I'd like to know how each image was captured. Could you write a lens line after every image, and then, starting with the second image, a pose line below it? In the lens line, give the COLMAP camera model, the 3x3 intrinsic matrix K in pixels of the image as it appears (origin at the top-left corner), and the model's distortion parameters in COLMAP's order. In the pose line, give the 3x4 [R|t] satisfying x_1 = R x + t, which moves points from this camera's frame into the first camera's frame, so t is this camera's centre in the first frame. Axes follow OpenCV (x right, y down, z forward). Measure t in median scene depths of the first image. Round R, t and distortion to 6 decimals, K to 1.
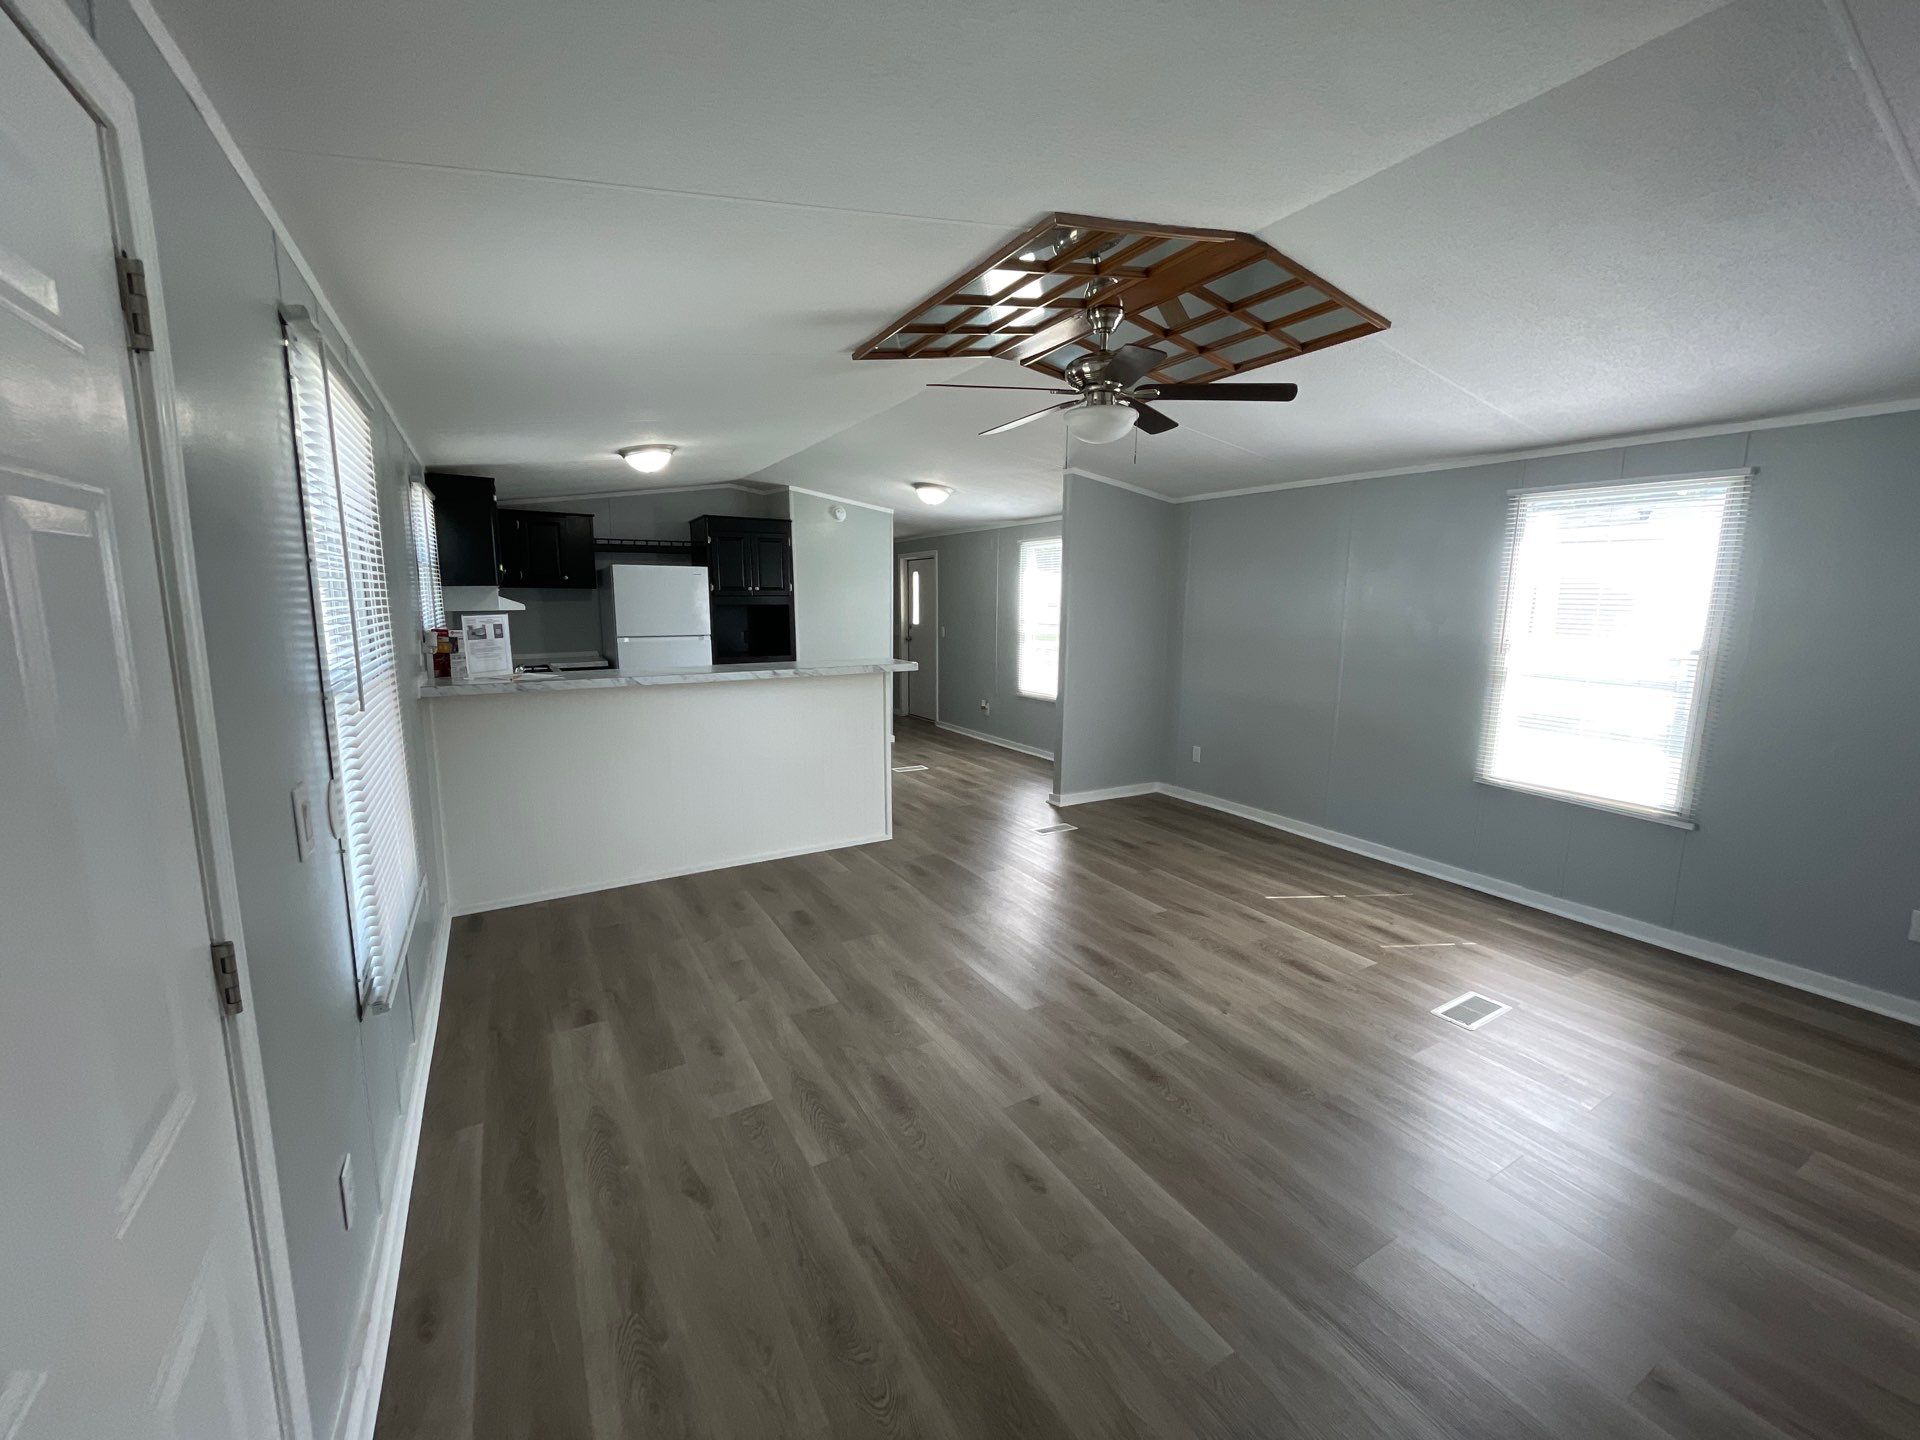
lens RADIAL K [[774.3, 0, 956.8], [0, 774.3, 718.9], [0, 0, 1]] dist [-0.000802, -0.000633]
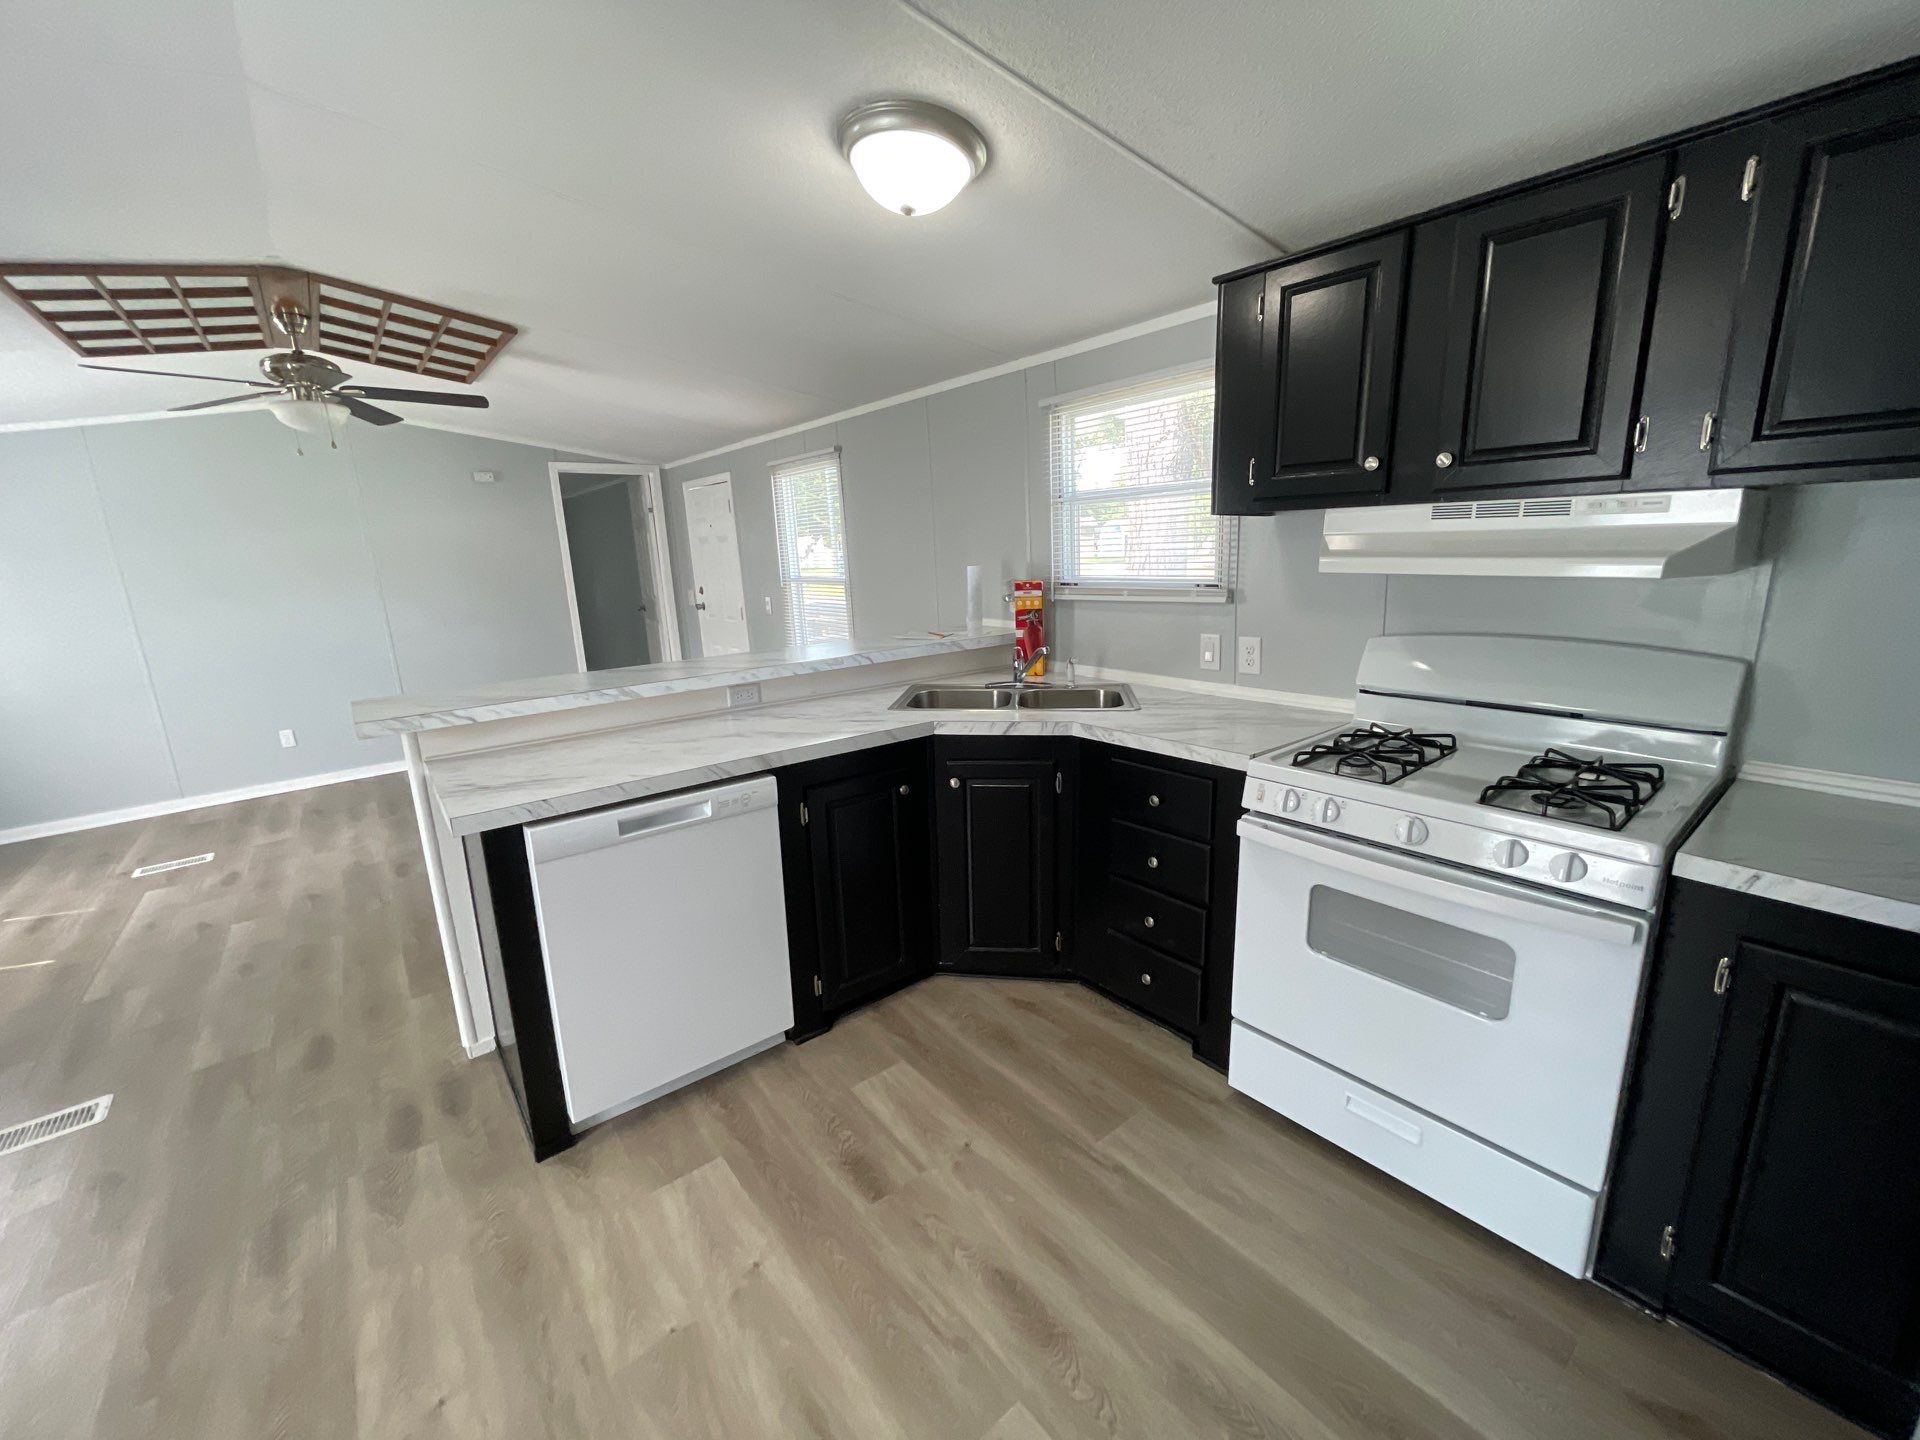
lens RADIAL K [[774.3, 0, 956.8], [0, 774.3, 718.9], [0, 0, 1]] dist [-0.000802, -0.000633]
pose [[-0.989390, 0.065363, -0.129746, -0.435011], [0.012305, 0.927568, 0.373453, -0.283738], [0.144759, 0.367894, -0.918531, 1.757883]]
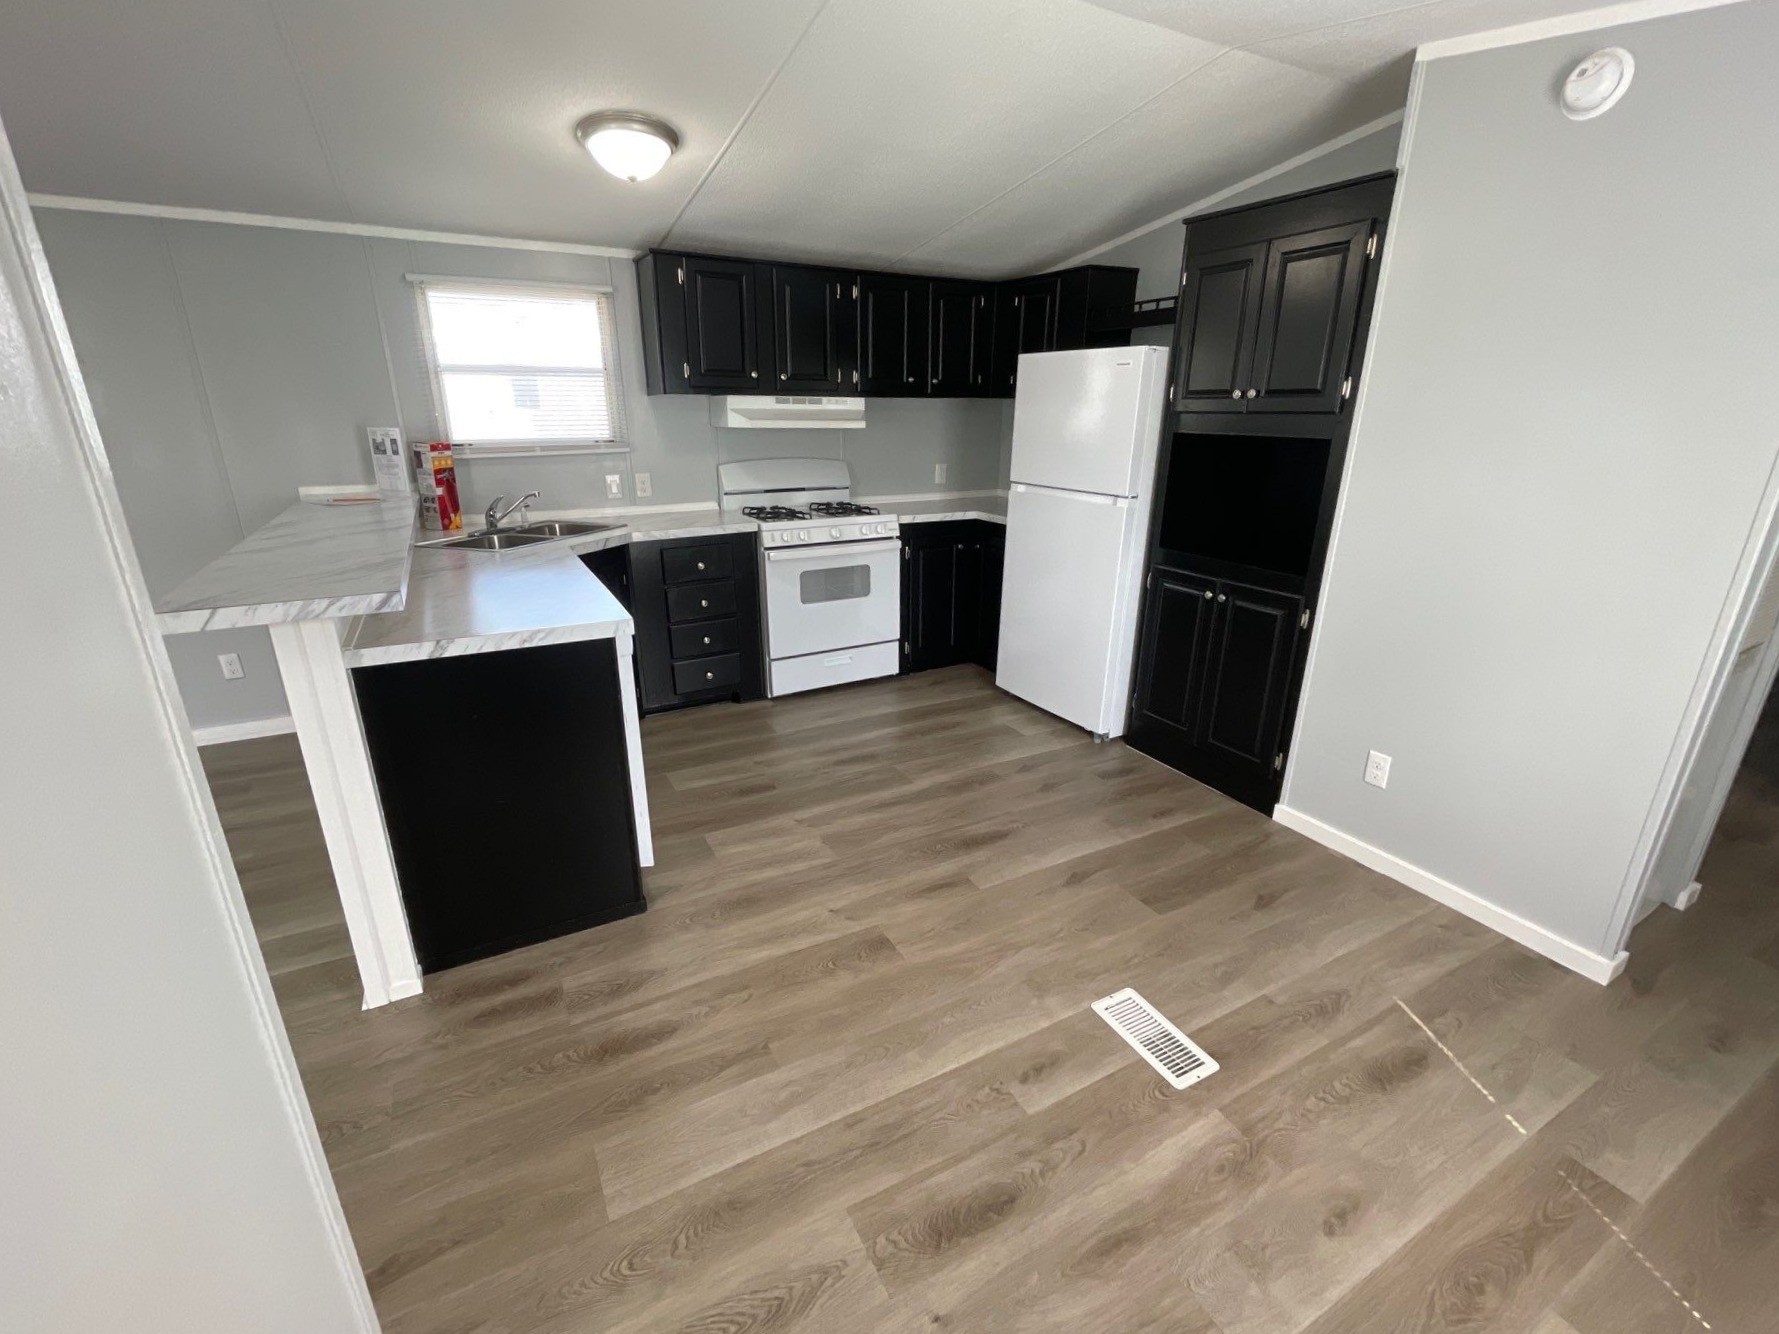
lens RADIAL K [[775.1, 0, 884.8], [0, 775.1, 665.5], [0, 0, 1]] dist [-0.000337, -0.000221]
pose [[-0.031762, 0.314200, -0.948825, 0.300746], [-0.164308, 0.934748, 0.315038, -0.240255], [0.985898, 0.165906, 0.021936, 1.505562]]
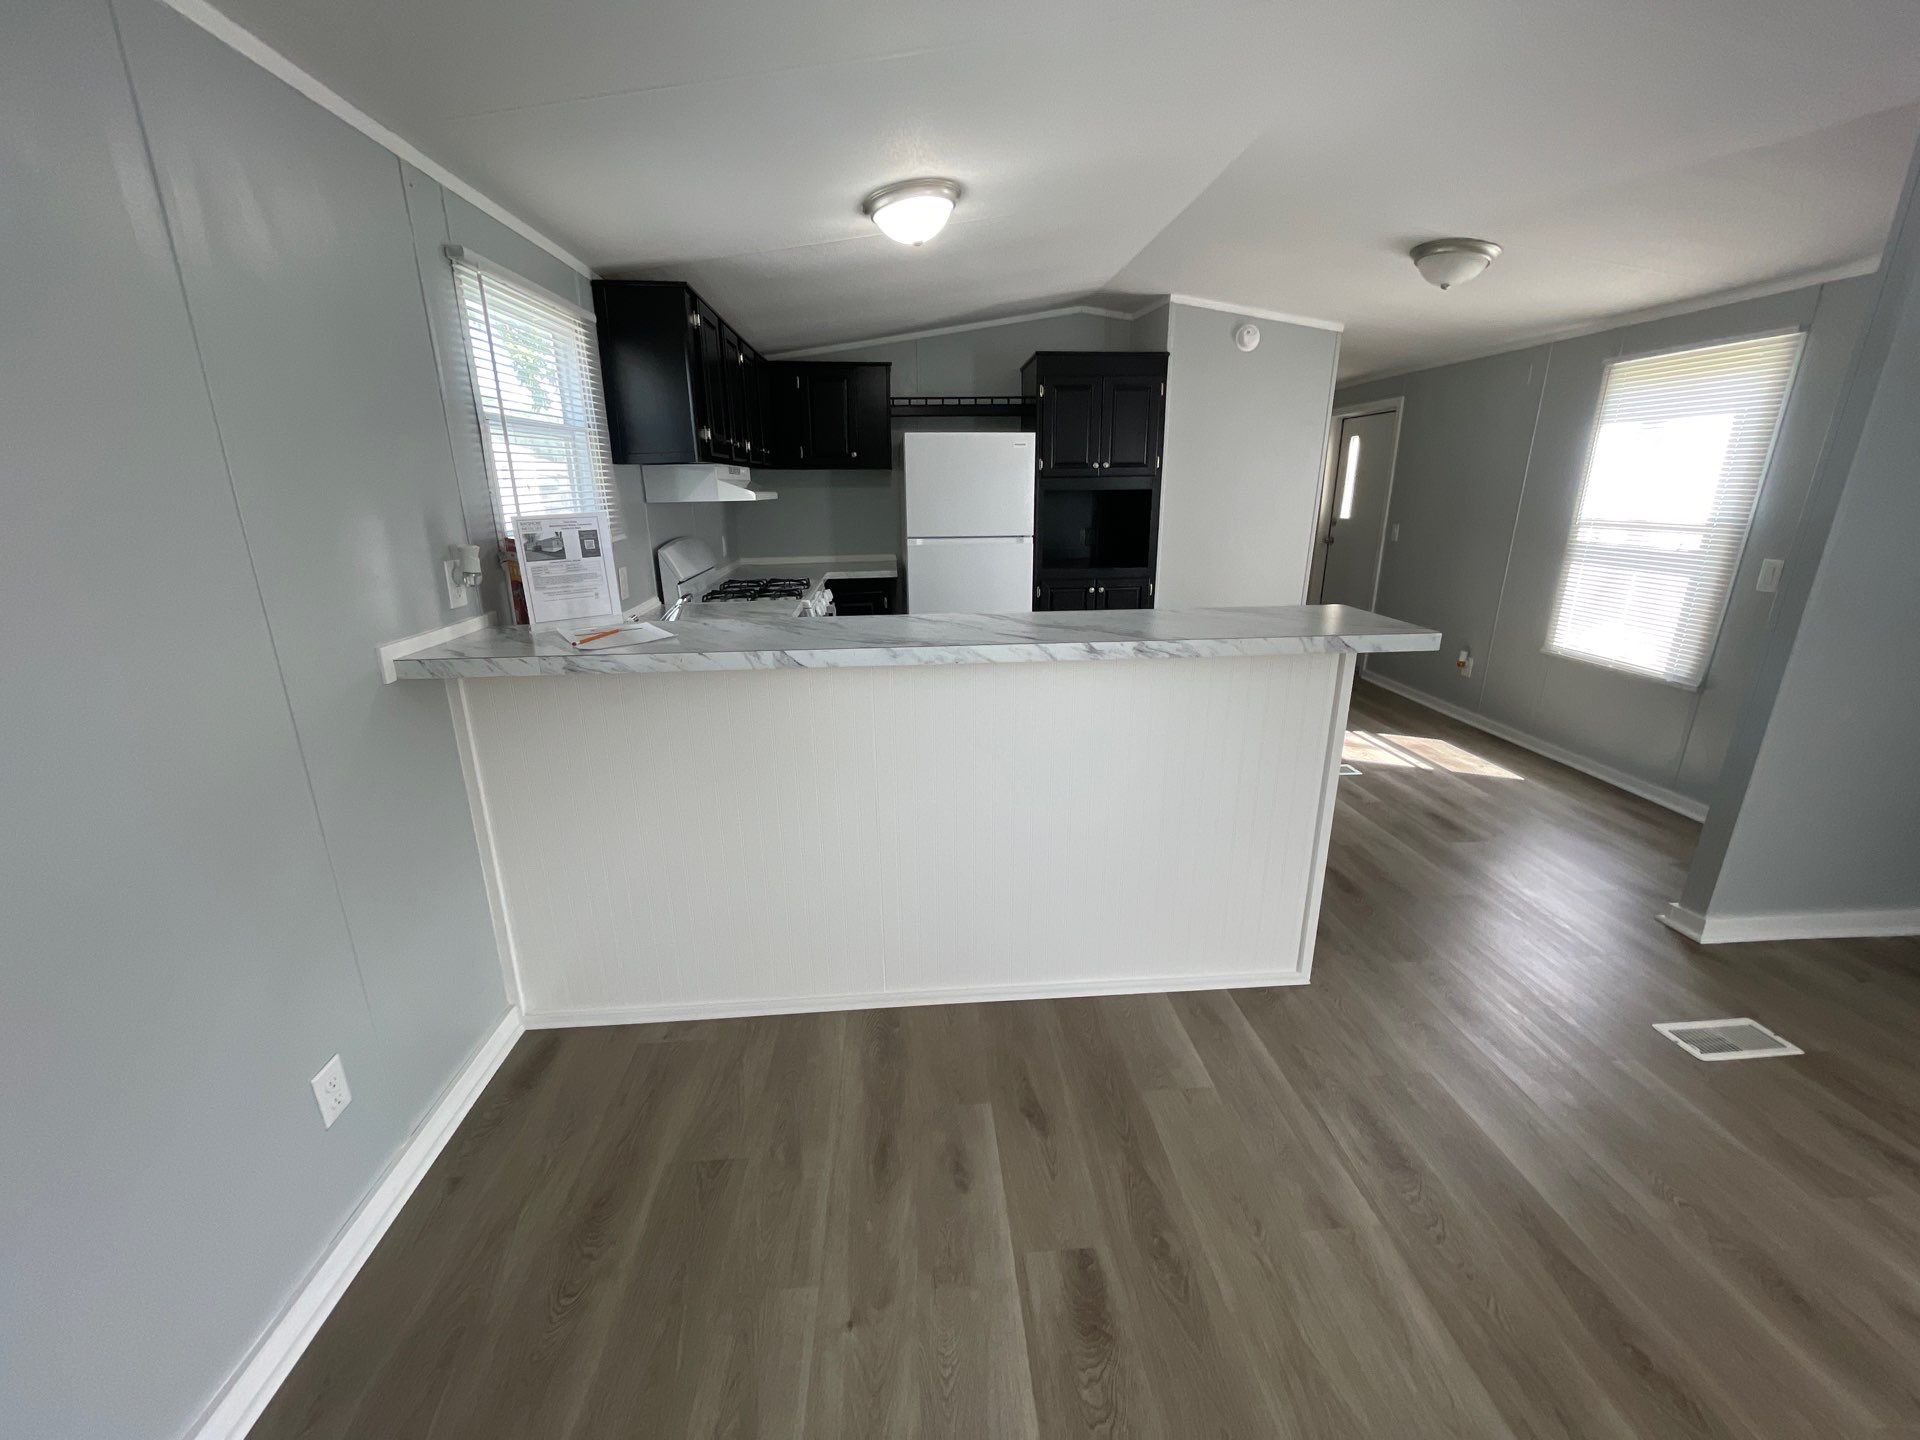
lens RADIAL K [[774.3, 0, 956.8], [0, 774.3, 718.9], [0, 0, 1]] dist [-0.000802, -0.000633]
pose [[0.896509, 0.118433, -0.426903, -0.114582], [-0.057377, 0.986529, 0.153194, -0.086275], [0.439295, -0.112846, 0.891227, 0.590758]]
